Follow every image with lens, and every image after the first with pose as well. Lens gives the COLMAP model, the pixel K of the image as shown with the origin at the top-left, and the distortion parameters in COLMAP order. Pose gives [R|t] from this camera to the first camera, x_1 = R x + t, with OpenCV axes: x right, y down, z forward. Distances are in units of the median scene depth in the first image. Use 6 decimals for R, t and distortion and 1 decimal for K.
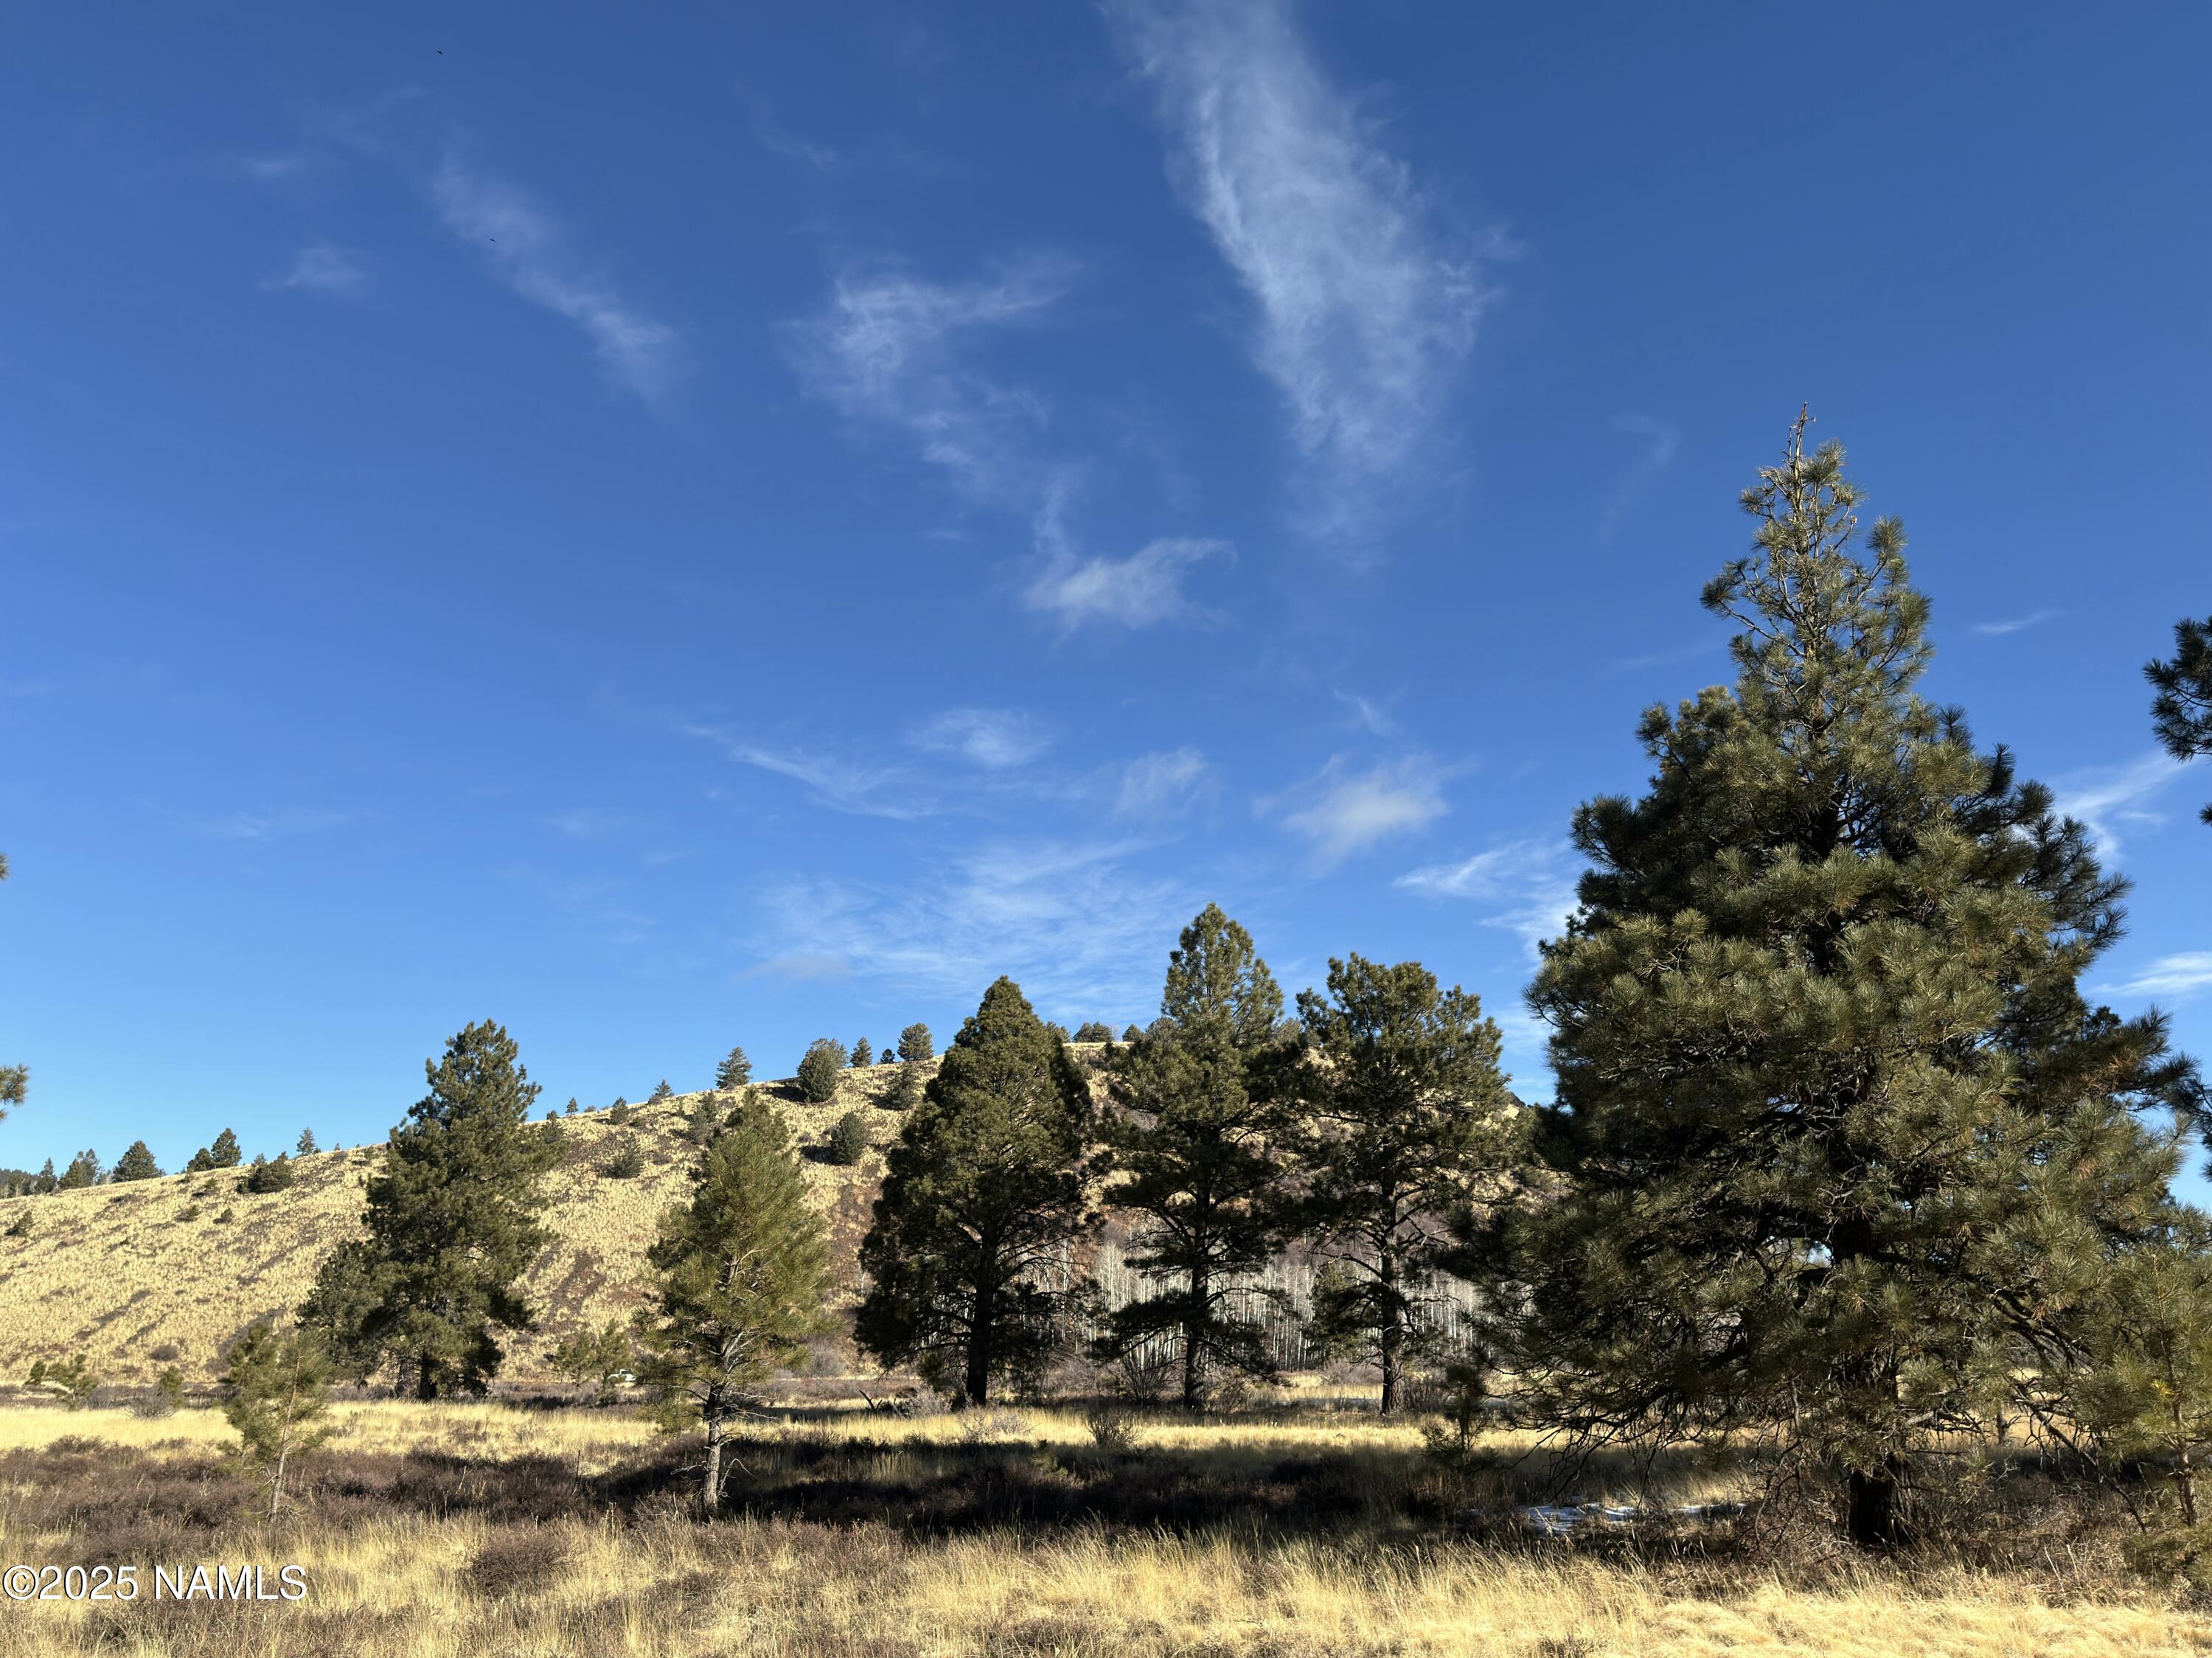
lens RADIAL K [[1846.1, 0, 1106.4], [0, 1846.1, 831.4], [0, 0, 1]] dist [0.145256, -0.226265]
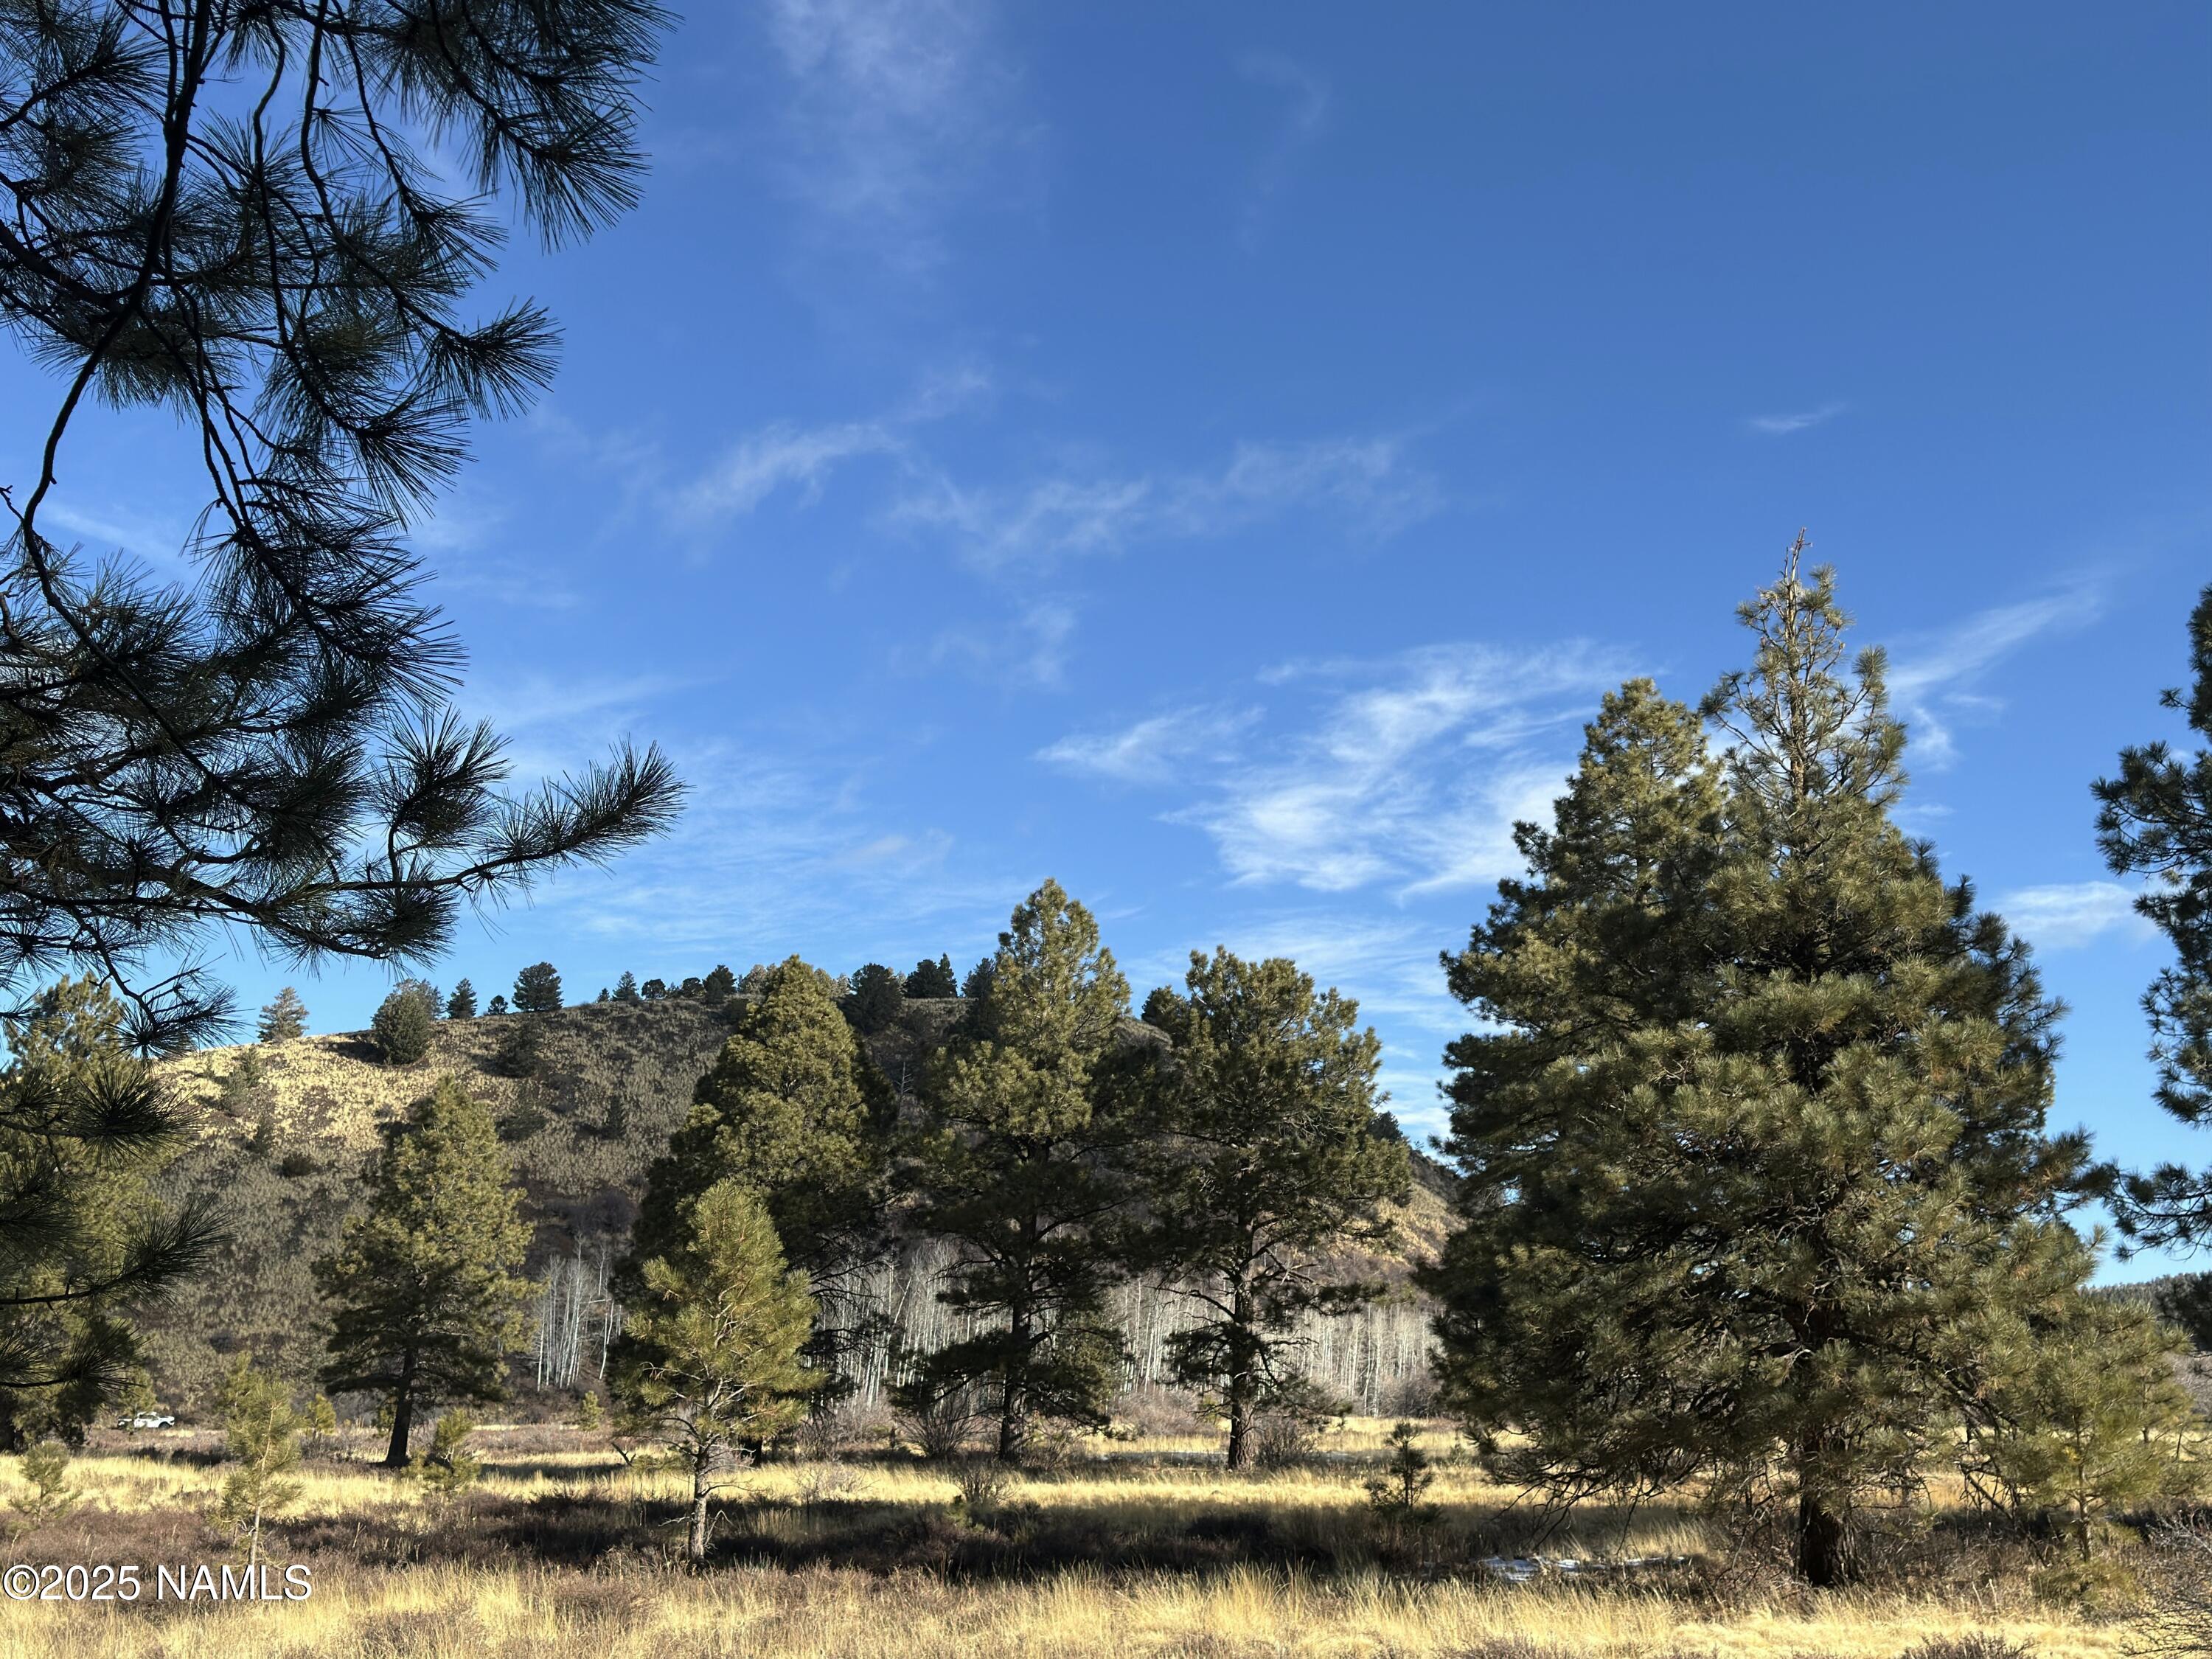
lens RADIAL K [[2436.2, 0, 1105.4], [0, 2436.2, 828.8], [0, 0, 1]] dist [0.184275, -0.381452]
pose [[0.990498, 0.039039, 0.131869, -0.086715], [-0.045157, 0.998022, 0.043727, -0.045265], [-0.129901, -0.049266, 0.990302, -0.148642]]
